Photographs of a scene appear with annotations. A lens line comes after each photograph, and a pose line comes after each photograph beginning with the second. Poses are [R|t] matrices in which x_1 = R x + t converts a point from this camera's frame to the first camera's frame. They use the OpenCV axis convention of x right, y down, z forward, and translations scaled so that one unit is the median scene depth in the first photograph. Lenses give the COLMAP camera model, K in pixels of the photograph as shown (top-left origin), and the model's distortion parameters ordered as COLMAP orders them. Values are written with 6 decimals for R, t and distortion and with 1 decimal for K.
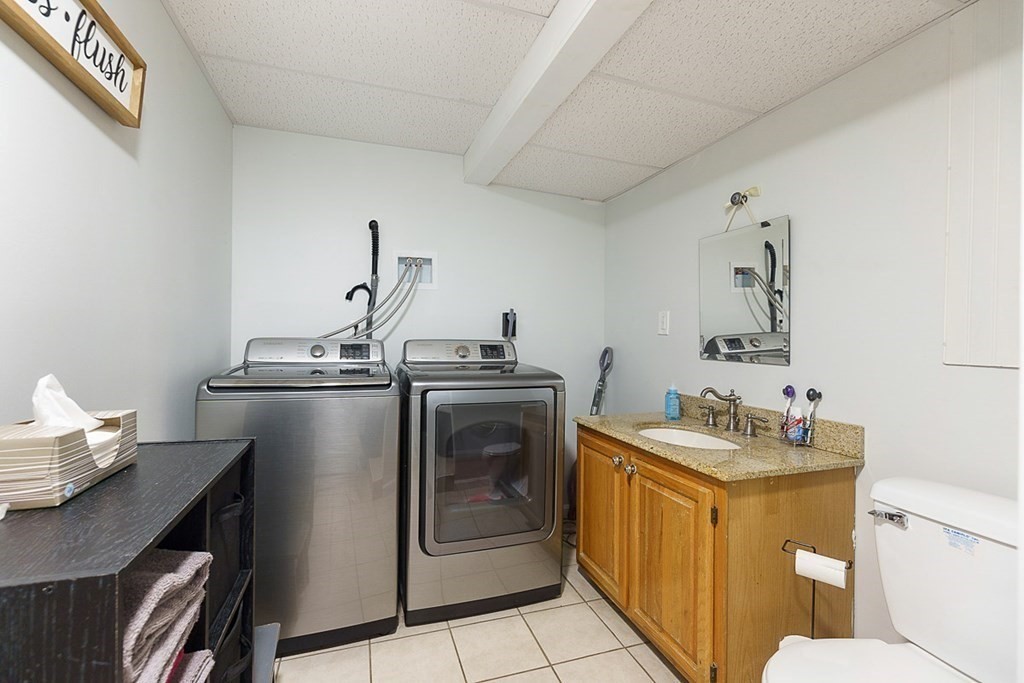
lens RADIAL K [[441.2, 0, 505.3], [0, 441.2, 341.8], [0, 0, 1]] dist [-0.002378, 0.000414]
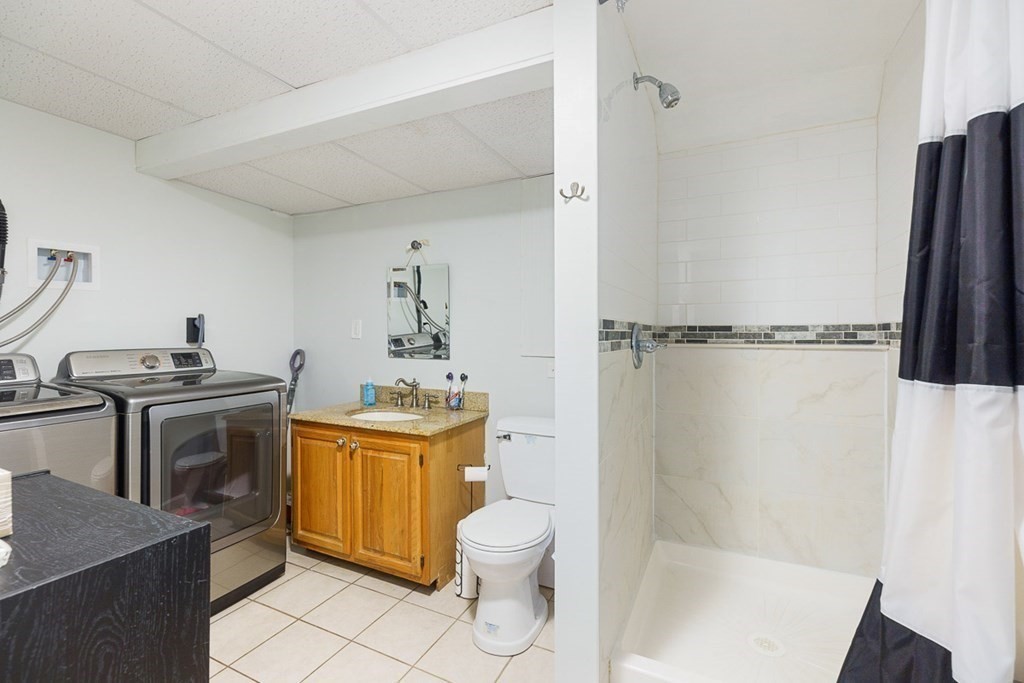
lens RADIAL K [[441.2, 0, 505.3], [0, 441.2, 341.8], [0, 0, 1]] dist [-0.002378, 0.000414]
pose [[0.702341, -0.026553, 0.711345, -0.300814], [0.014065, 0.999627, 0.023428, -0.040193], [-0.711701, -0.006450, 0.702453, -0.219306]]
